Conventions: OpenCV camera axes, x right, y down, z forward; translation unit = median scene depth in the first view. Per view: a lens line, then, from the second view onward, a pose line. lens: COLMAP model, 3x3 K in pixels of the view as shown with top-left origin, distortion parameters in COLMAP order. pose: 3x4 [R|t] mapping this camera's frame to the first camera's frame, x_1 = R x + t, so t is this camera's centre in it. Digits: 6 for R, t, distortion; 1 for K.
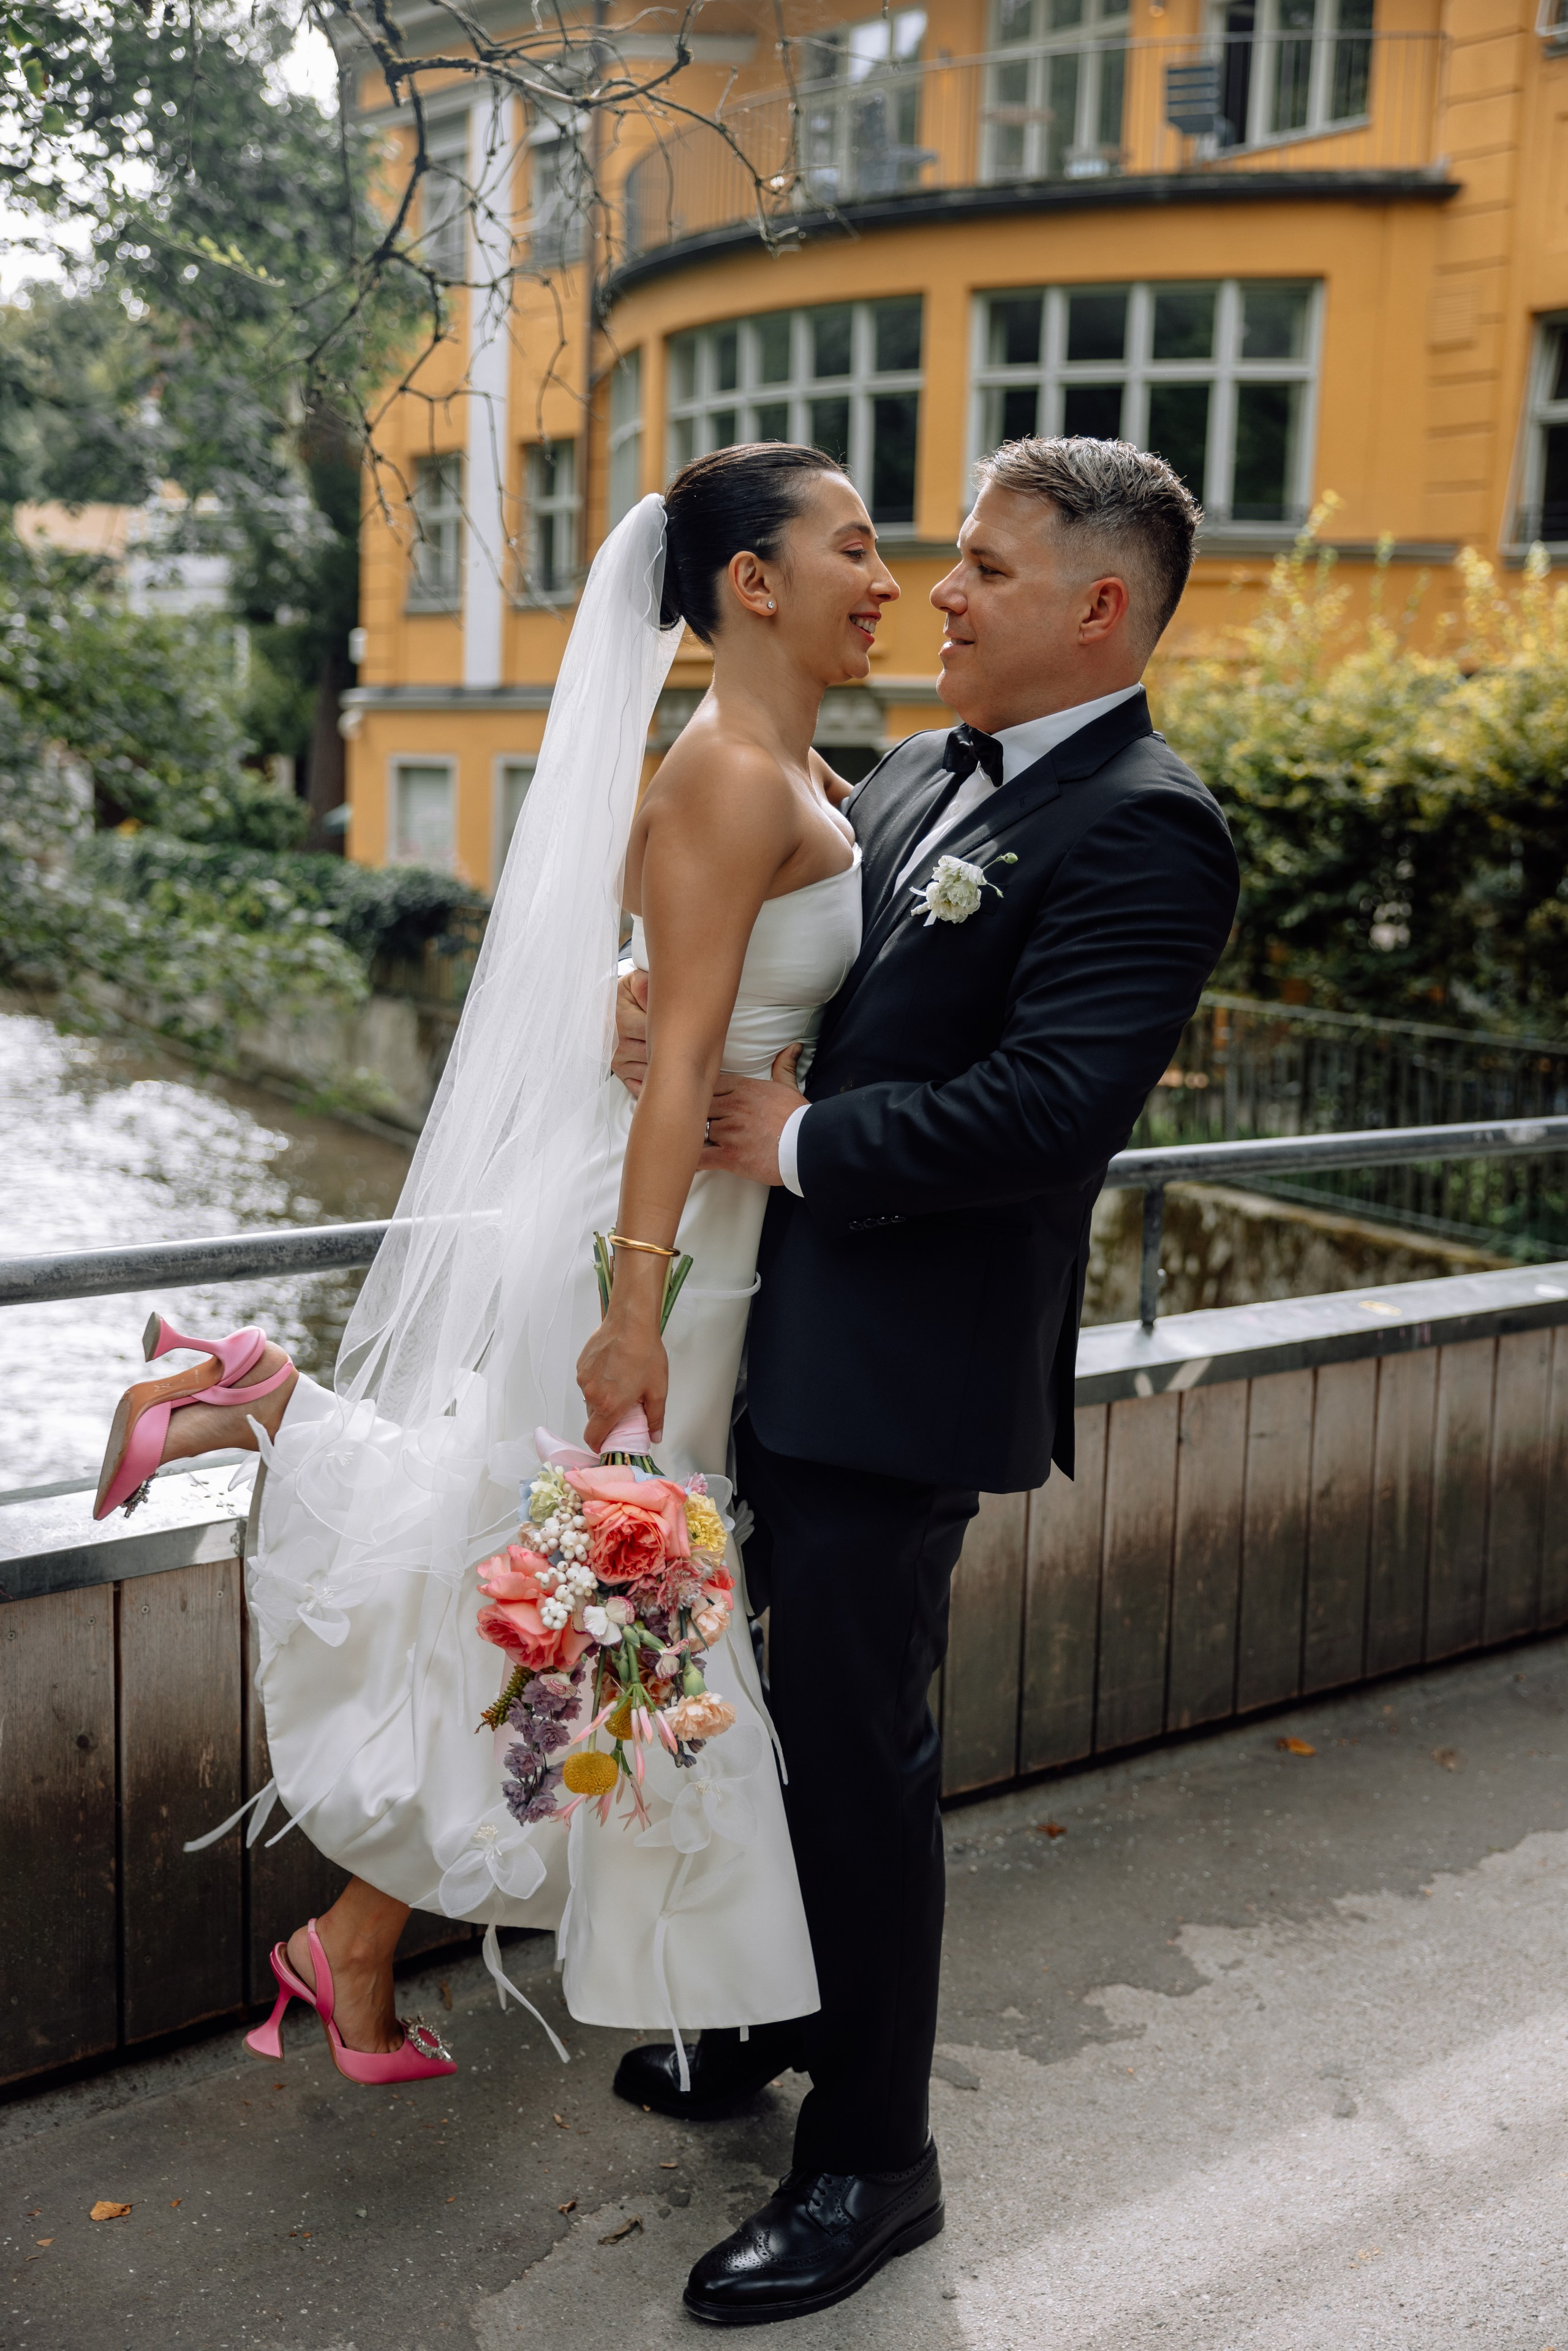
lens RADIAL K [[2699.6, 0, 781.1], [0, 2699.6, 1171.6], [0, 0, 1]] dist [0.040313, 0.027860]
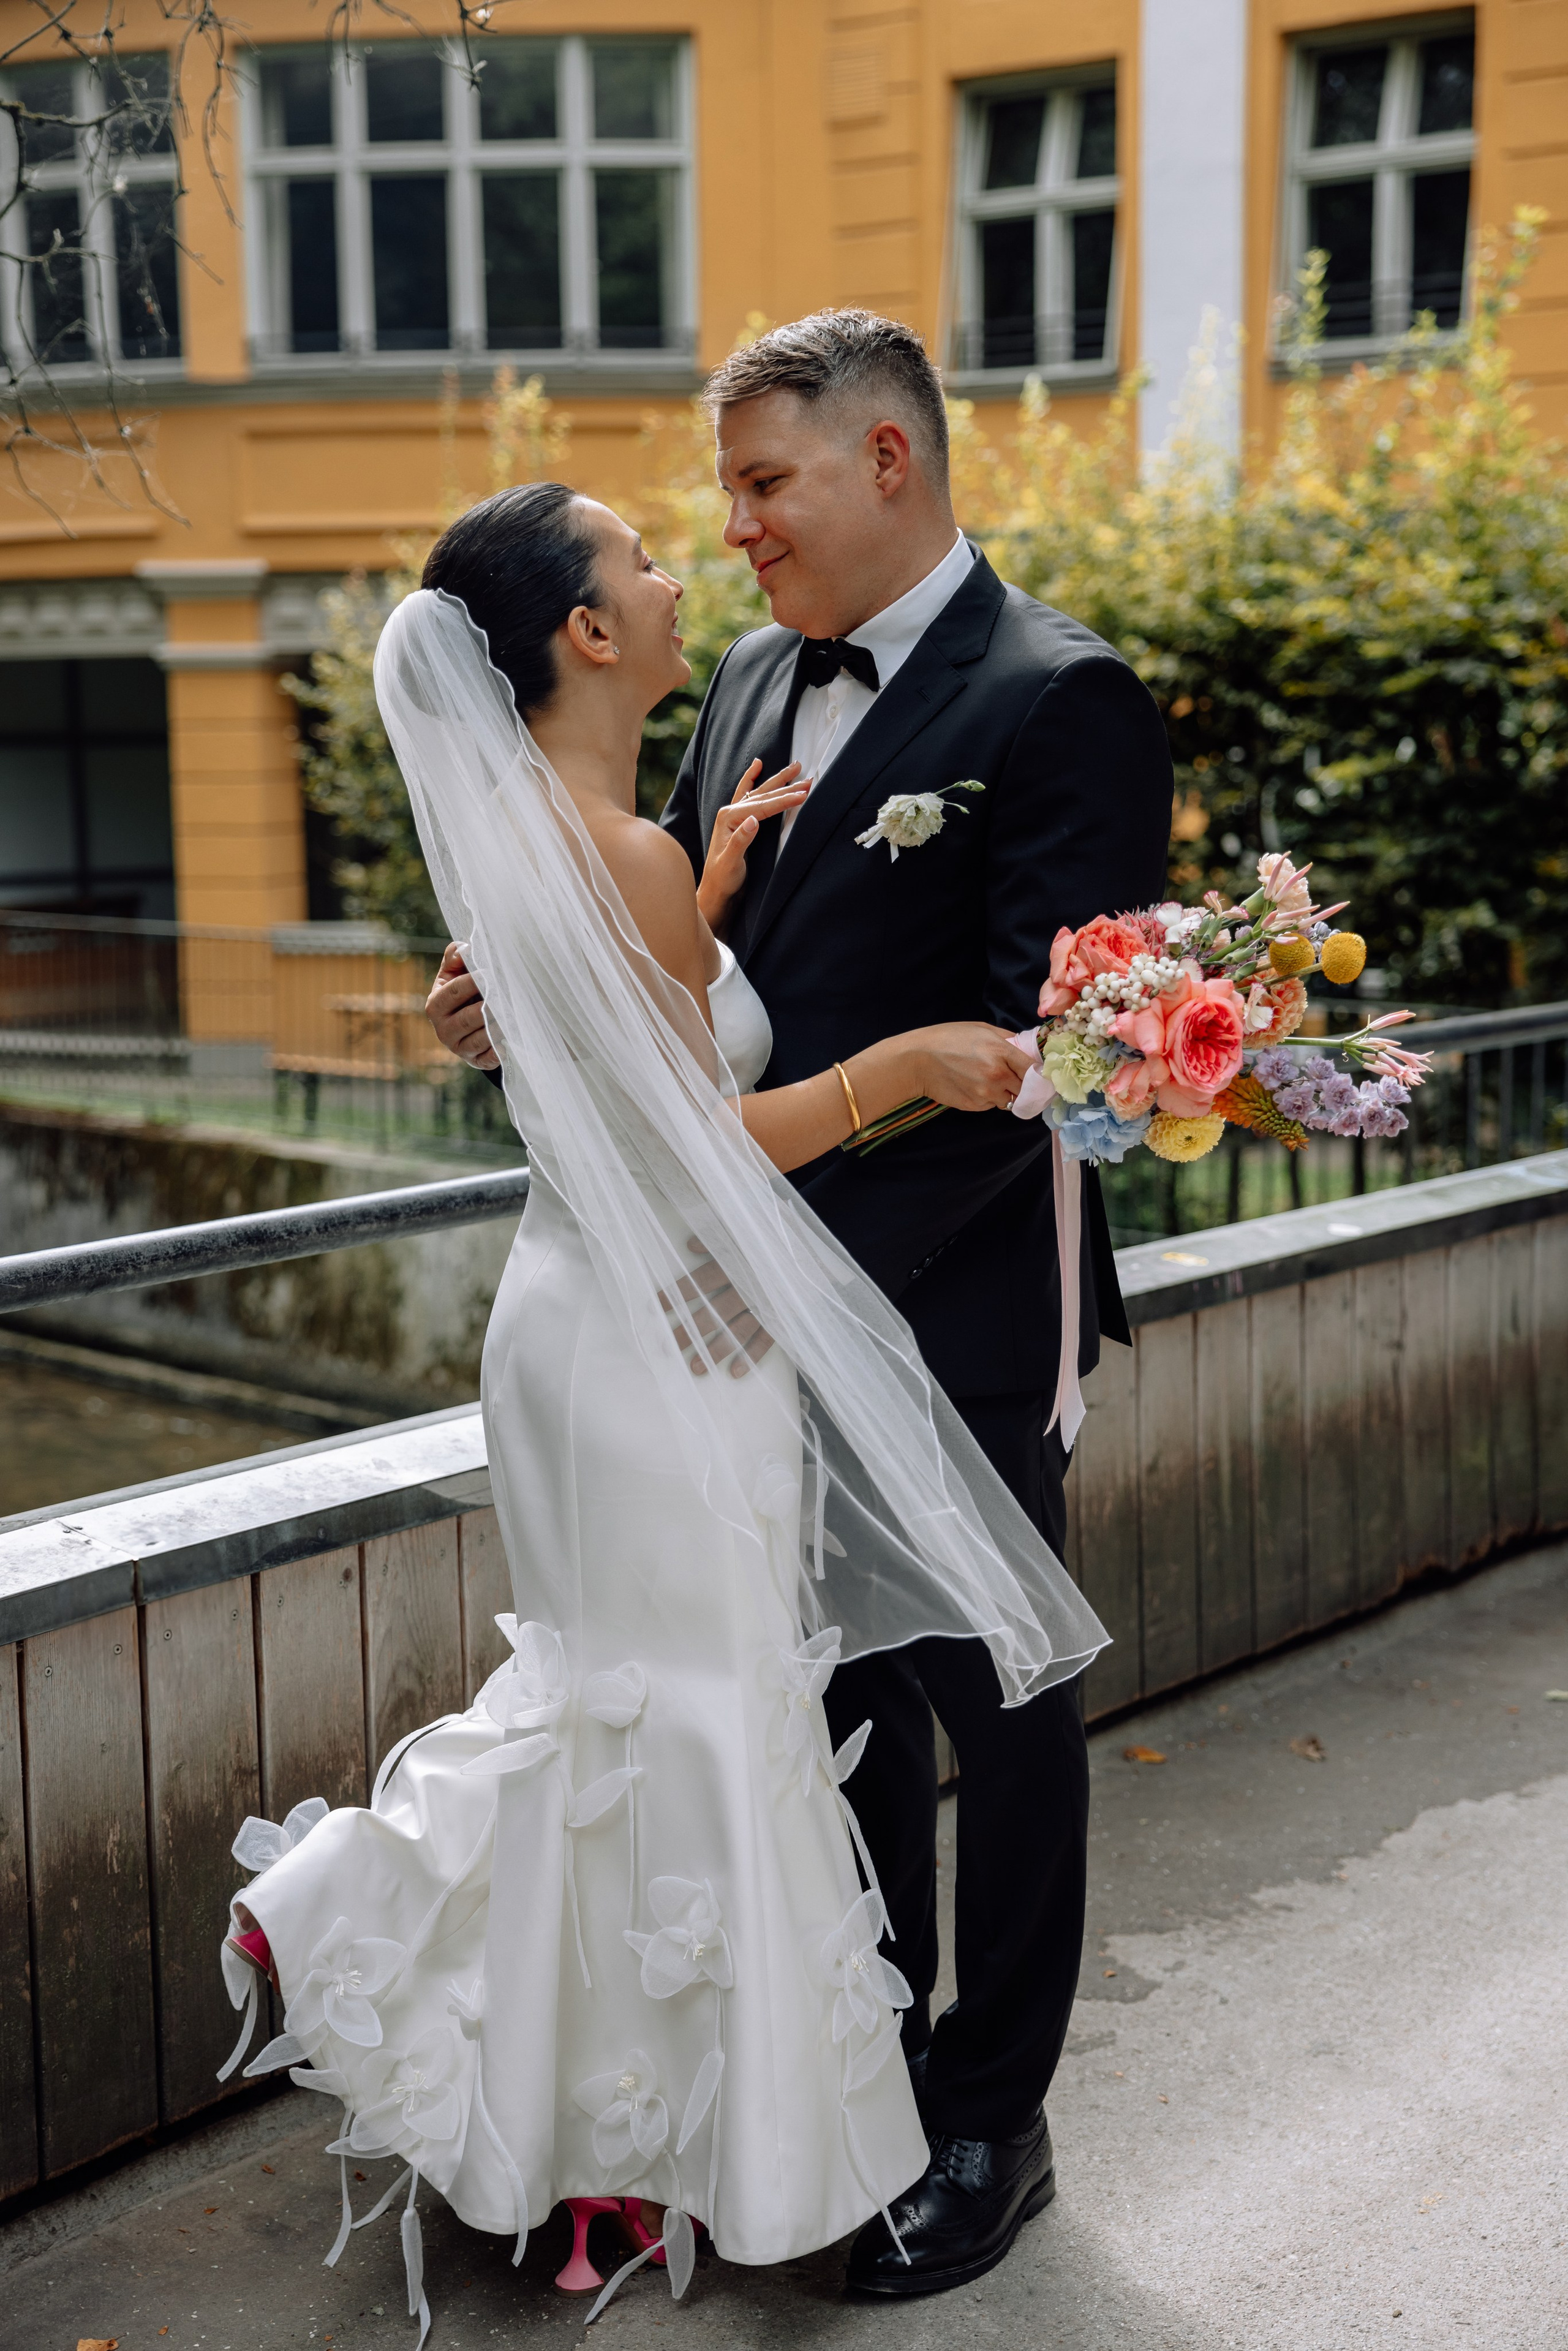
lens RADIAL K [[3586.7, 0, 786.9], [0, 3586.7, 1164.1], [0, 0, 1]] dist [0.128934, -0.008729]
pose [[0.973214, -0.073756, 0.217748, -0.180135], [0.076553, 0.997056, -0.004425, 0.015813], [-0.216781, 0.020976, 0.975995, -0.144950]]
